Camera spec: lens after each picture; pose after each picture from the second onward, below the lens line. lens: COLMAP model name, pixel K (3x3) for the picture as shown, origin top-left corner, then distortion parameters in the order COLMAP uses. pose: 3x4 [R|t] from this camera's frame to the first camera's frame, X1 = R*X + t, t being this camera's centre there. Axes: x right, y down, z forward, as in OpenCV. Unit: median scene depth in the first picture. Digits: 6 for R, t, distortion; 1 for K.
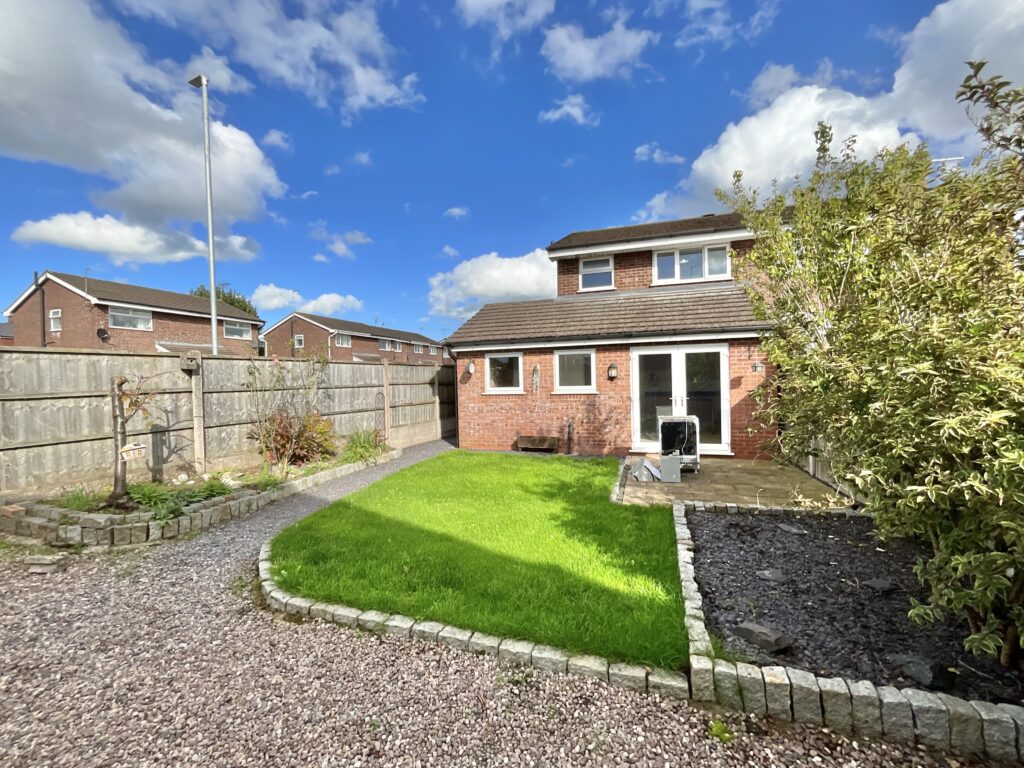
lens RADIAL K [[419.1, 0, 513.2], [0, 419.1, 373.0], [0, 0, 1]] dist [0.002710, -0.001161]
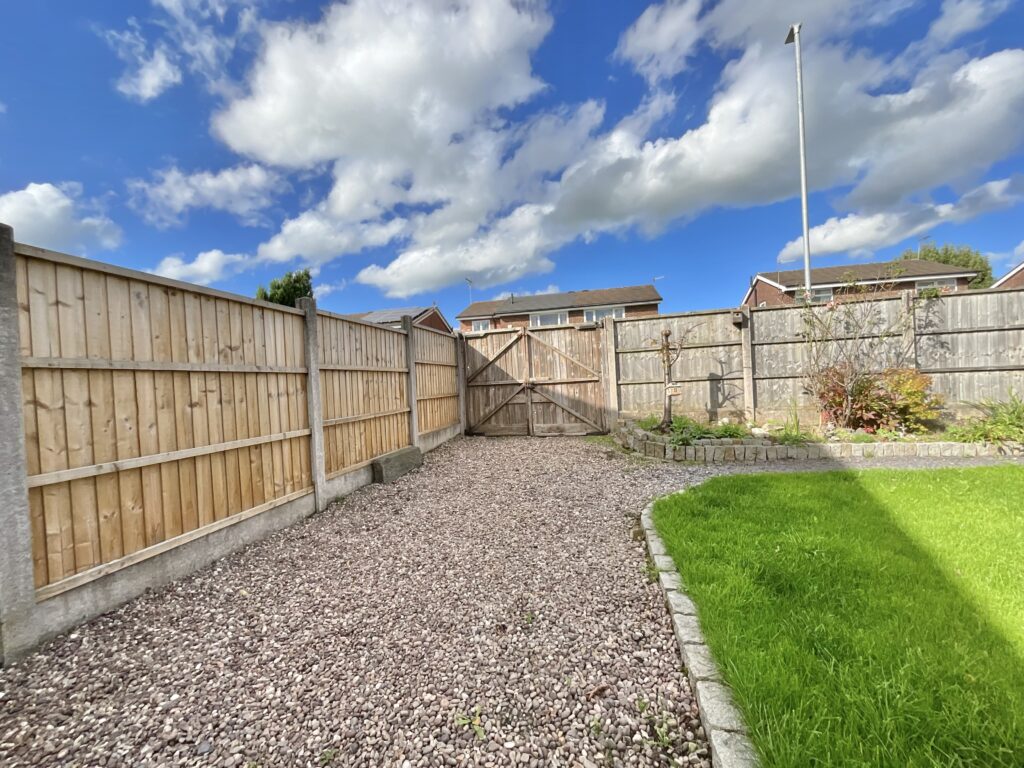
lens RADIAL K [[419.1, 0, 510.5], [0, 419.1, 378.0], [0, 0, 1]] dist [0.002710, -0.001161]
pose [[0.122634, 0.001520, -0.992451, 0.143510], [0.048625, 0.998789, 0.007538, 0.064709], [0.991260, -0.049182, 0.122411, 0.200390]]
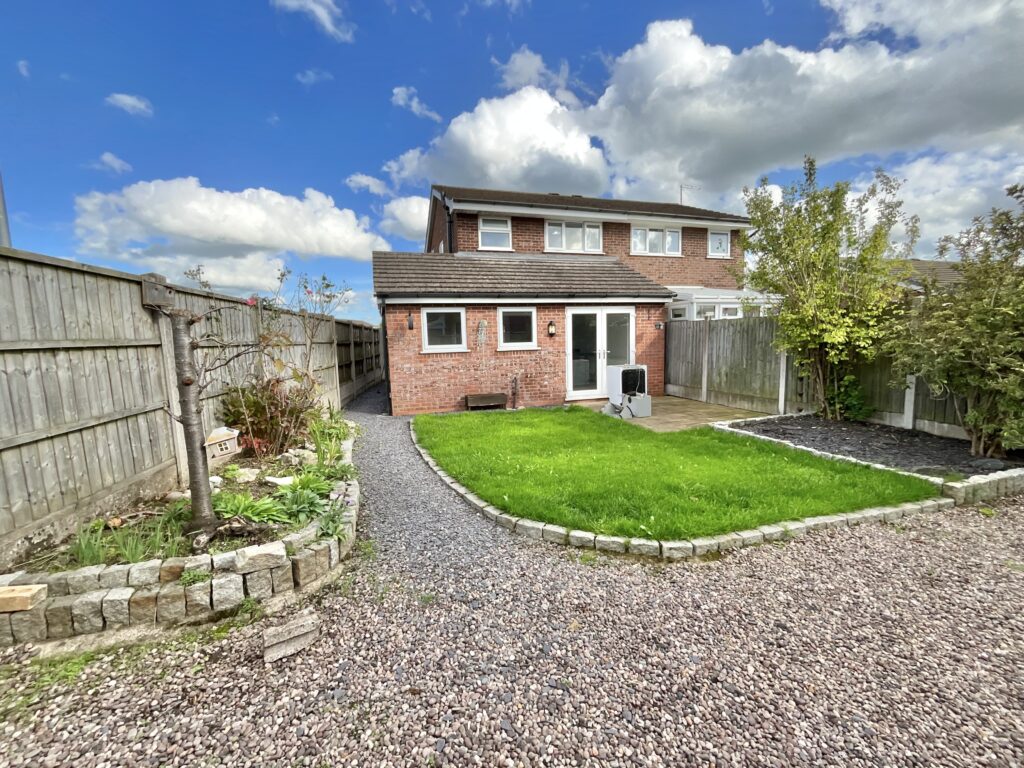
lens RADIAL K [[419.1, 0, 518.9], [0, 419.1, 388.1], [0, 0, 1]] dist [0.002710, -0.001161]
pose [[0.817023, -0.065830, 0.572835, -0.484040], [-0.001626, 0.993195, 0.116456, 0.023816], [-0.576603, -0.096078, 0.811356, 0.164075]]
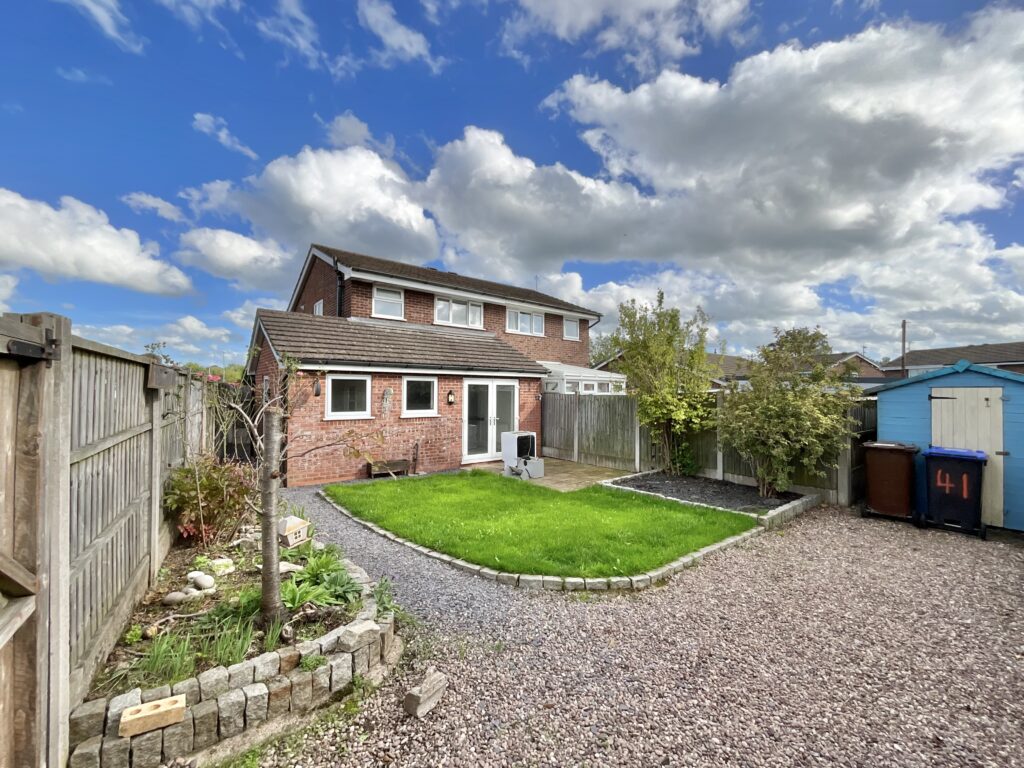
lens RADIAL K [[419.1, 0, 520.6], [0, 419.1, 392.1], [0, 0, 1]] dist [0.002710, -0.001161]
pose [[0.538022, 0.029497, 0.842415, -0.673715], [-0.032728, 0.999365, -0.014090, -0.009384], [-0.842296, -0.019990, 0.538645, 0.217436]]
